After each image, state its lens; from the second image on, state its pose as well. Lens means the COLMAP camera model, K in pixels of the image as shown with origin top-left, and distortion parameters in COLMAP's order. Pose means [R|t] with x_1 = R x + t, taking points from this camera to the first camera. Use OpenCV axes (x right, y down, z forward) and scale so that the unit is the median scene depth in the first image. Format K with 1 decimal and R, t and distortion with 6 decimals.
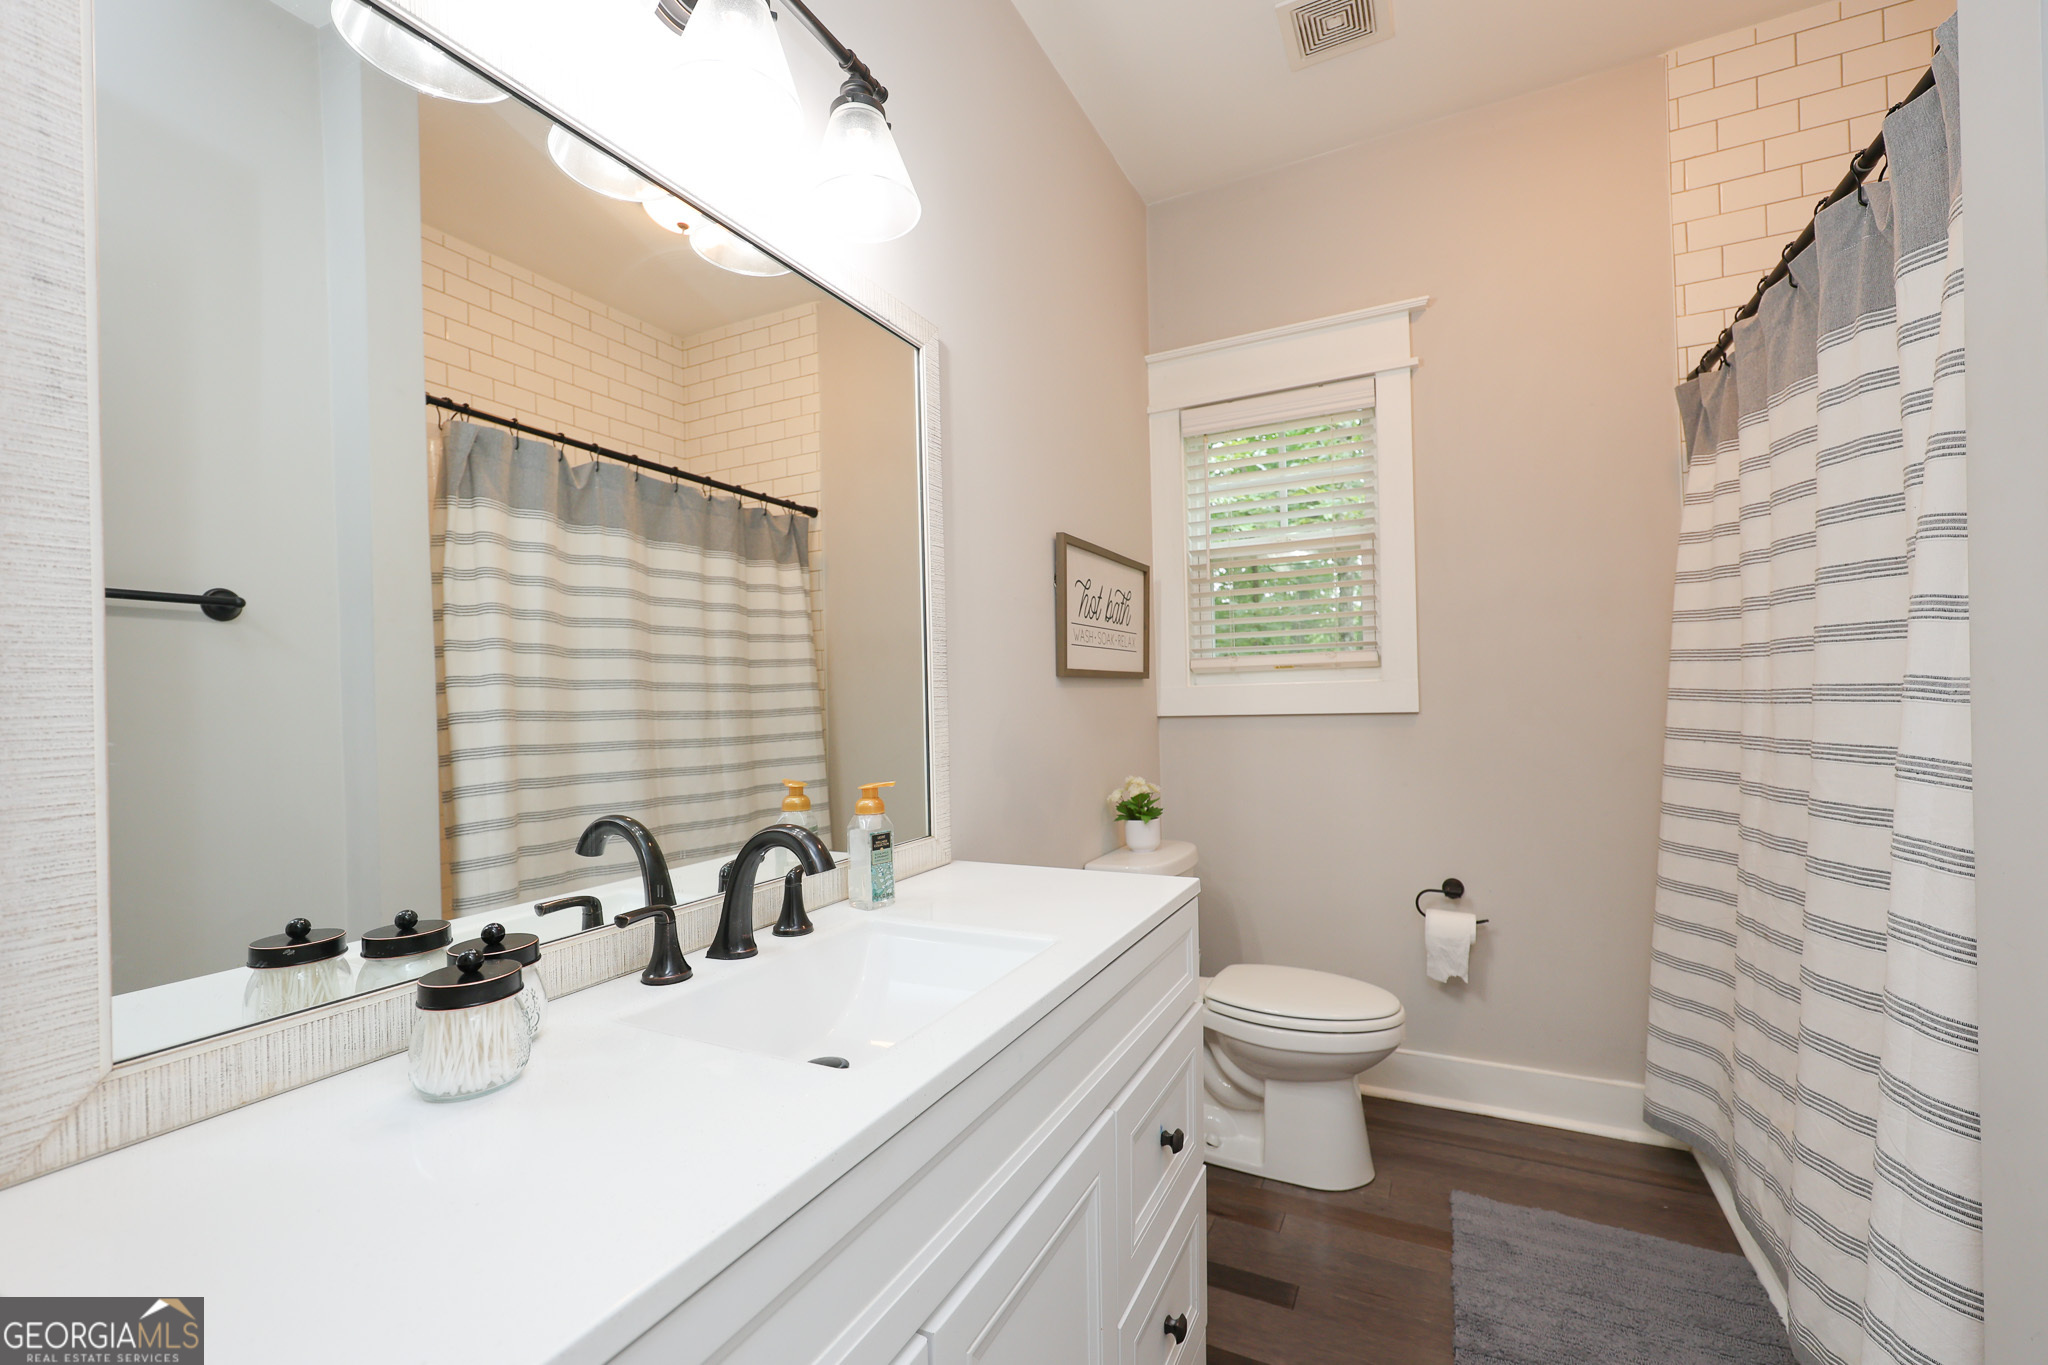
lens RADIAL K [[829.7, 0, 1056.4], [0, 829.7, 759.1], [0, 0, 1]] dist [0.001670, -0.000020]
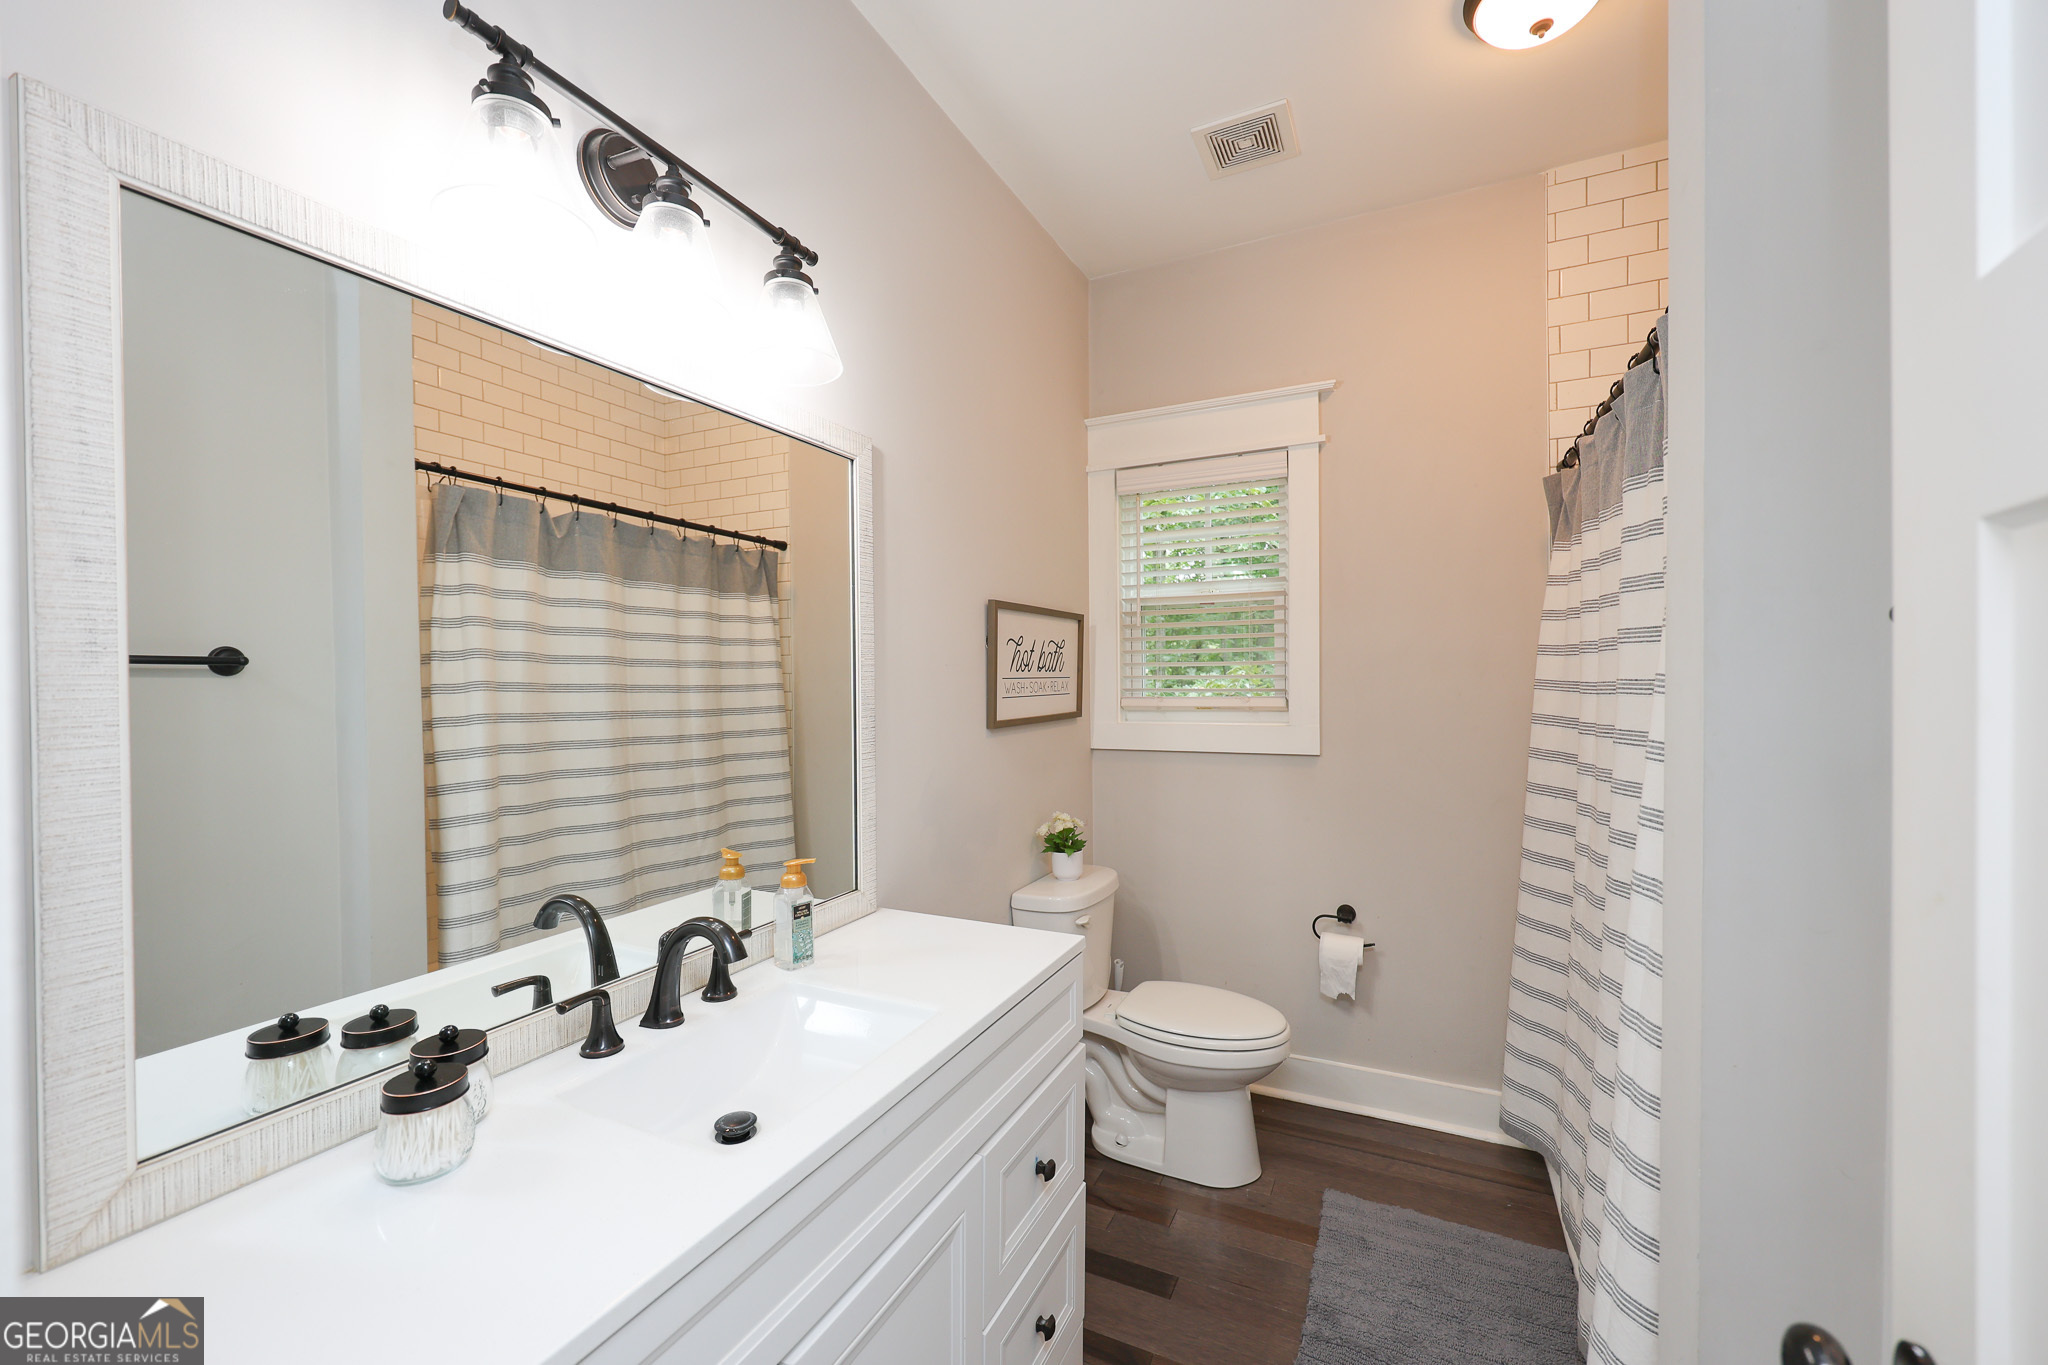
lens RADIAL K [[829.7, 0, 1090.3], [0, 829.7, 699.7], [0, 0, 1]] dist [0.001670, -0.000020]
pose [[0.999738, 0.015347, 0.016980, 0.125104], [-0.015579, 0.999786, 0.013602, -0.162312], [-0.016768, -0.013863, 0.999763, -0.123268]]
